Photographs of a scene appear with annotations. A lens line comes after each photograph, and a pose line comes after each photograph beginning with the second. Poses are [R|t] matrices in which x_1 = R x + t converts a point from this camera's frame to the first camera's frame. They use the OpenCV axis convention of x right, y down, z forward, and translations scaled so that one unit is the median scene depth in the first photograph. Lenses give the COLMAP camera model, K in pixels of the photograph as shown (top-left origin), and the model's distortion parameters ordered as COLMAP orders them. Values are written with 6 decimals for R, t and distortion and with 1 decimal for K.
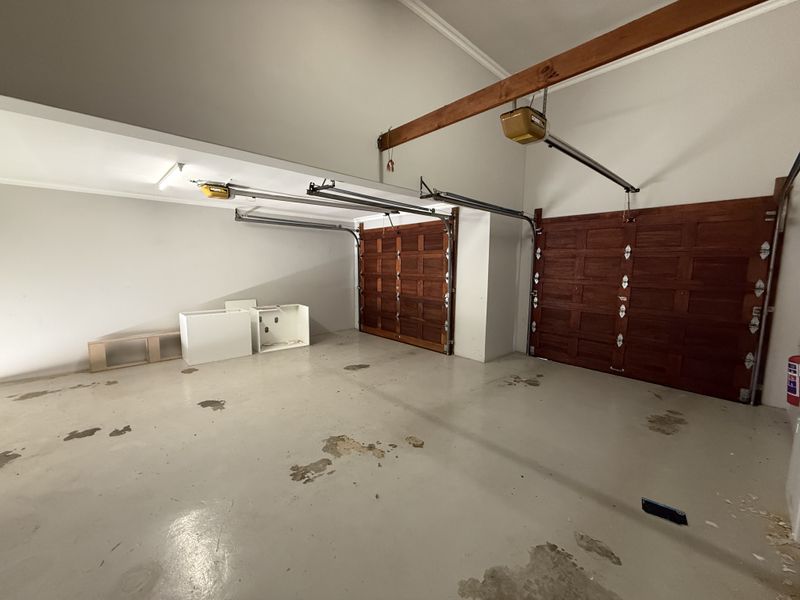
lens RADIAL K [[321.0, 0, 400.2], [0, 321.0, 301.6], [0, 0, 1]] dist [0.001467, -0.000058]
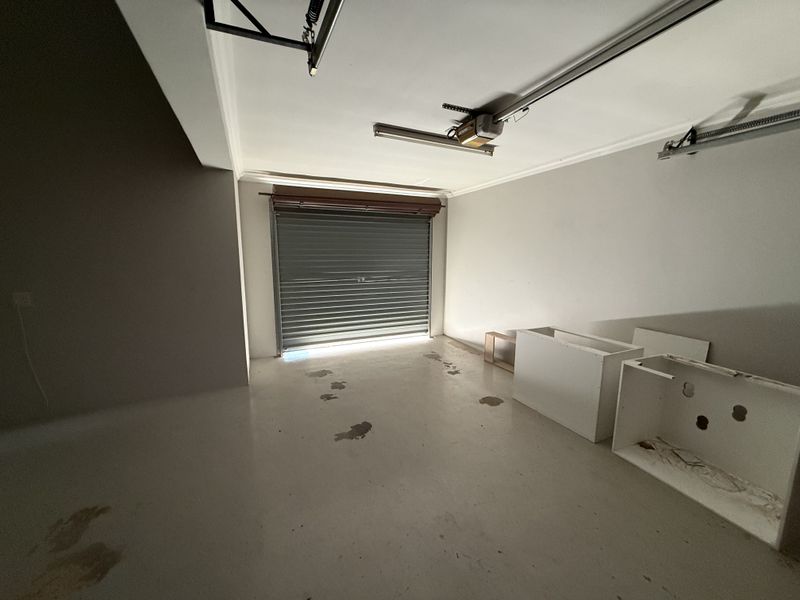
lens RADIAL K [[321.0, 0, 399.6], [0, 321.0, 302.7], [0, 0, 1]] dist [0.001467, -0.000058]
pose [[-0.311186, 0.135830, -0.940592, 0.097687], [-0.115766, 0.976945, 0.179380, -0.169217], [0.943272, 0.164709, -0.288287, 1.524622]]
